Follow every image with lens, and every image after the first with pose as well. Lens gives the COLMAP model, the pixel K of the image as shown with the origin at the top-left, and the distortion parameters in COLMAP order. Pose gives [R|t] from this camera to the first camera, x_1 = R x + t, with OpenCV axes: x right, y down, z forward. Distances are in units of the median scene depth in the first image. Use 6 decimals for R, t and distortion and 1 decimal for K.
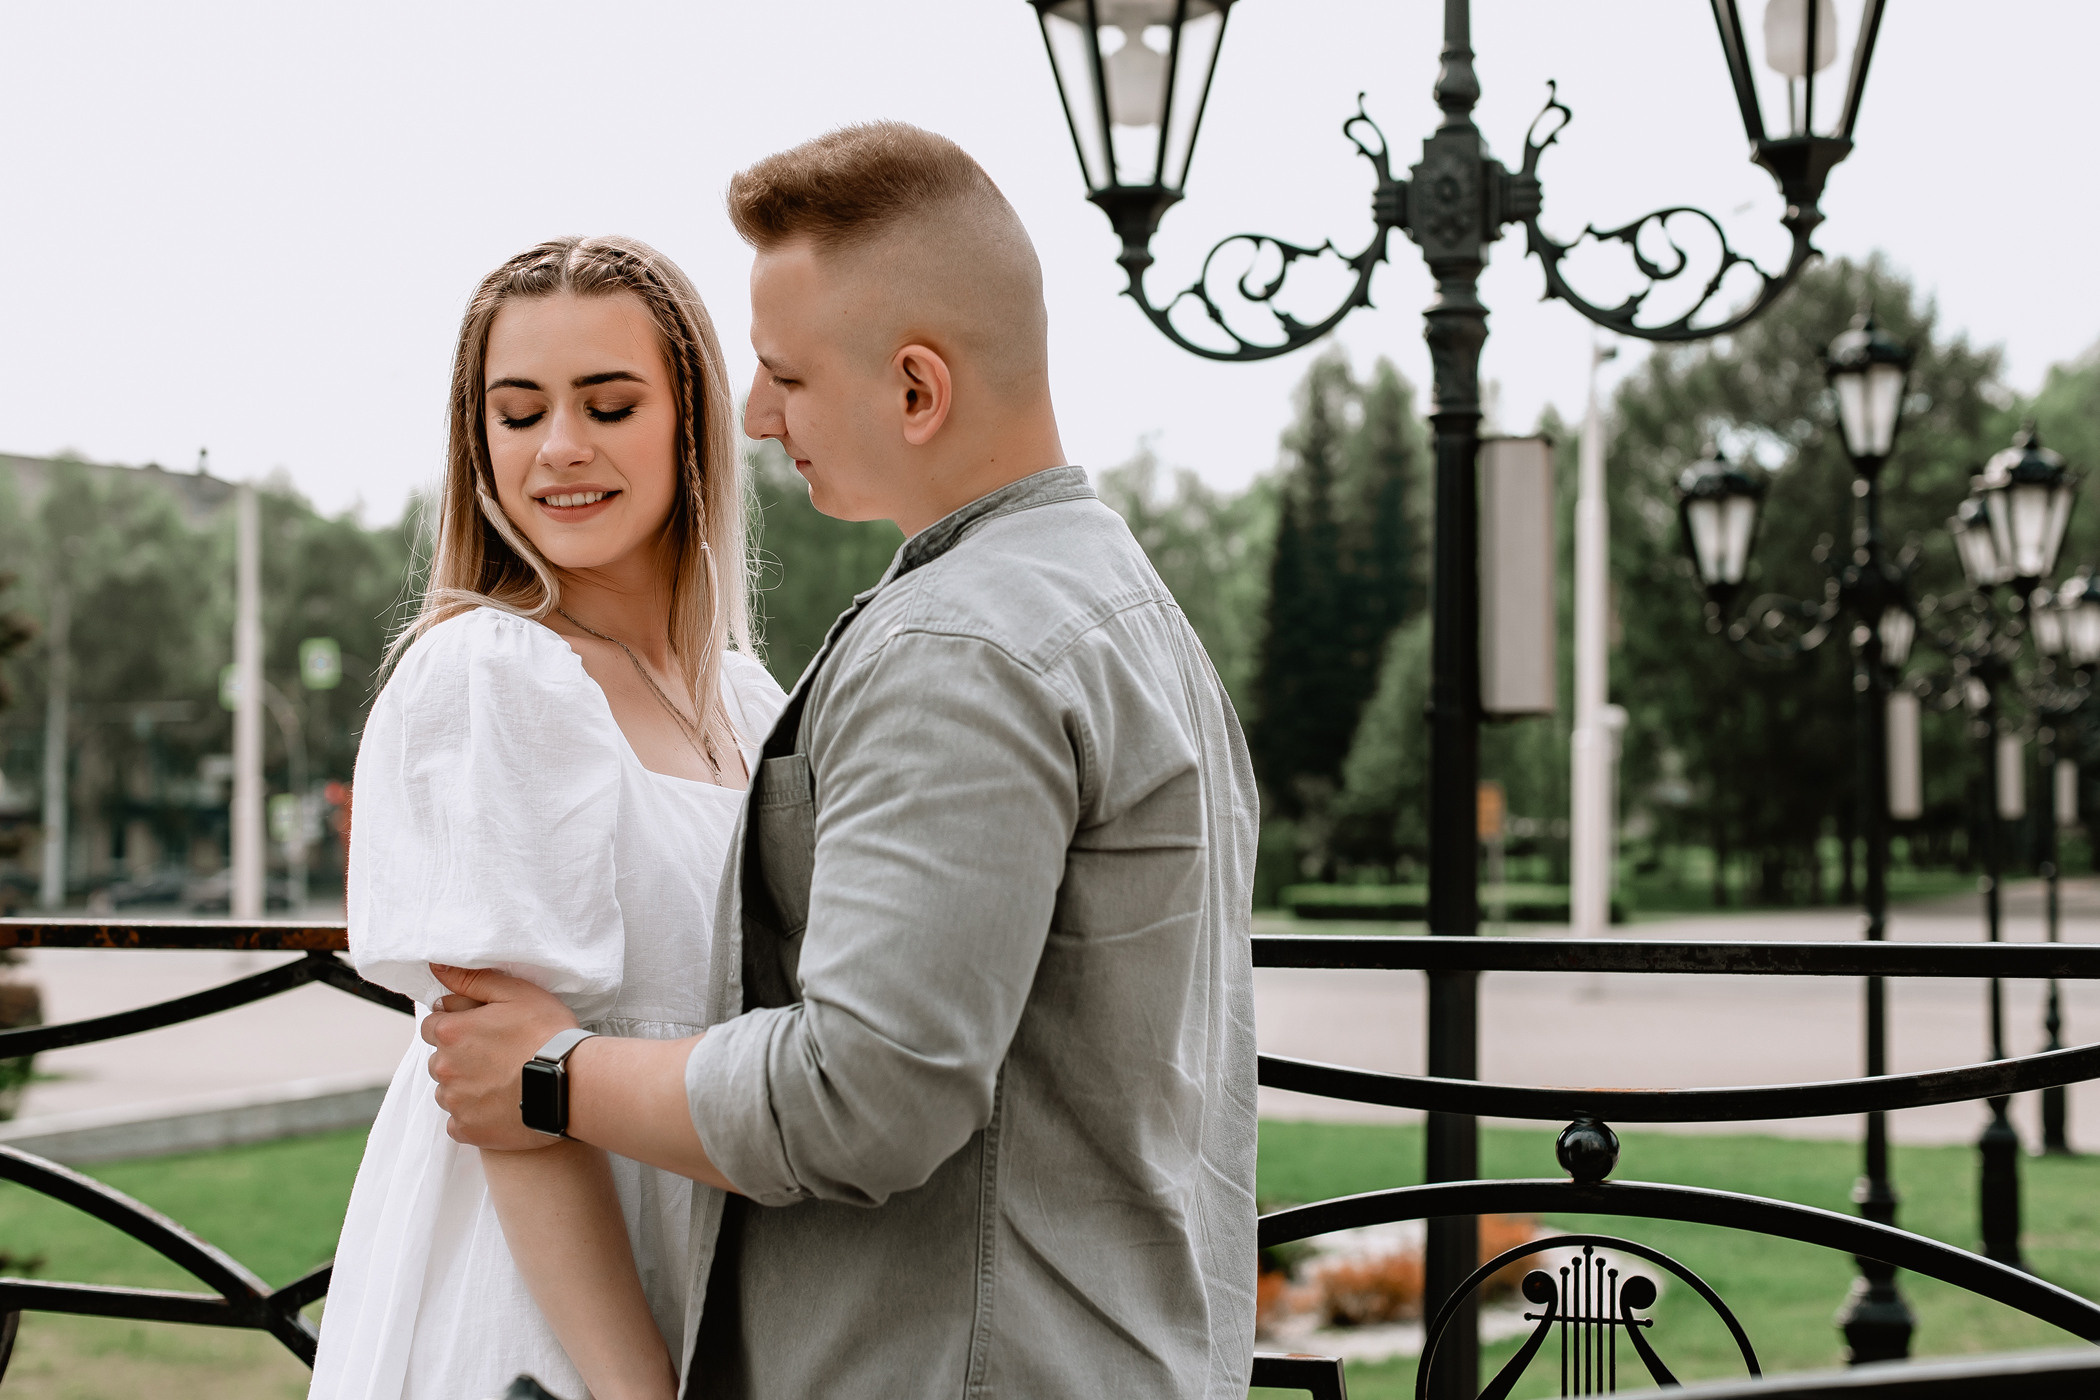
lens RADIAL K [[3209.1, 0, 1050.0], [0, 3209.1, 700.0], [0, 0, 1]] dist [-0.014008, 0.025819]
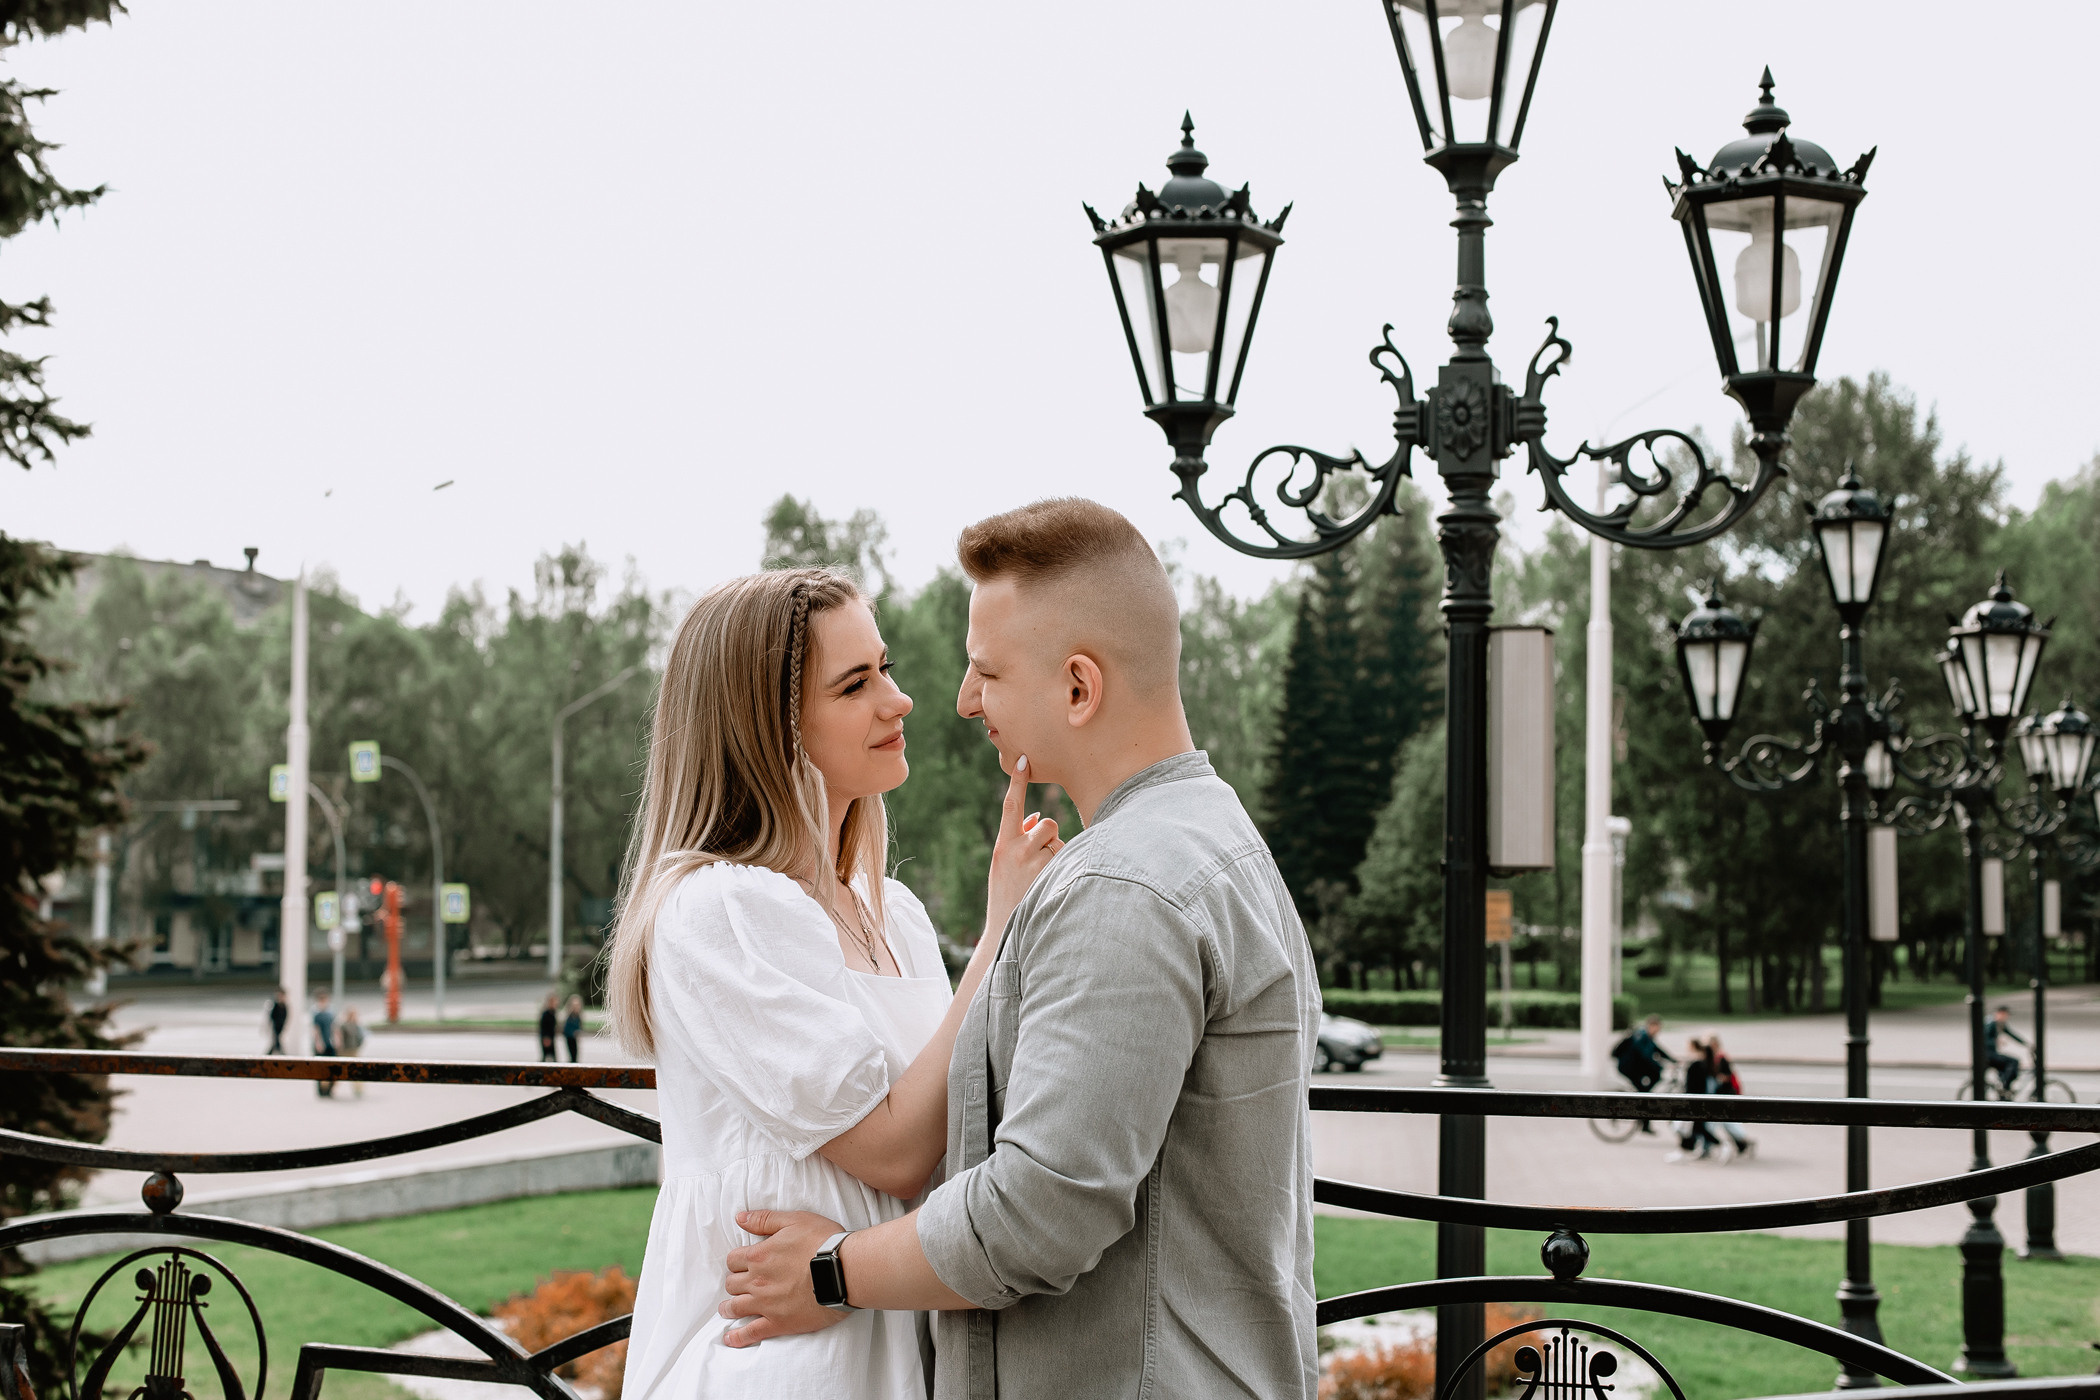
lens RADIAL K [[3138.0, 0, 1050.0], [0, 3138.0, 700.0], [0, 0, 1]] dist [0.004721, -0.033440]
pose [[0.999936, 0.009161, -0.006602, -0.014875], [-0.009364, 0.999460, -0.031484, -0.017888], [0.006310, 0.031544, 0.999482, -0.118809]]
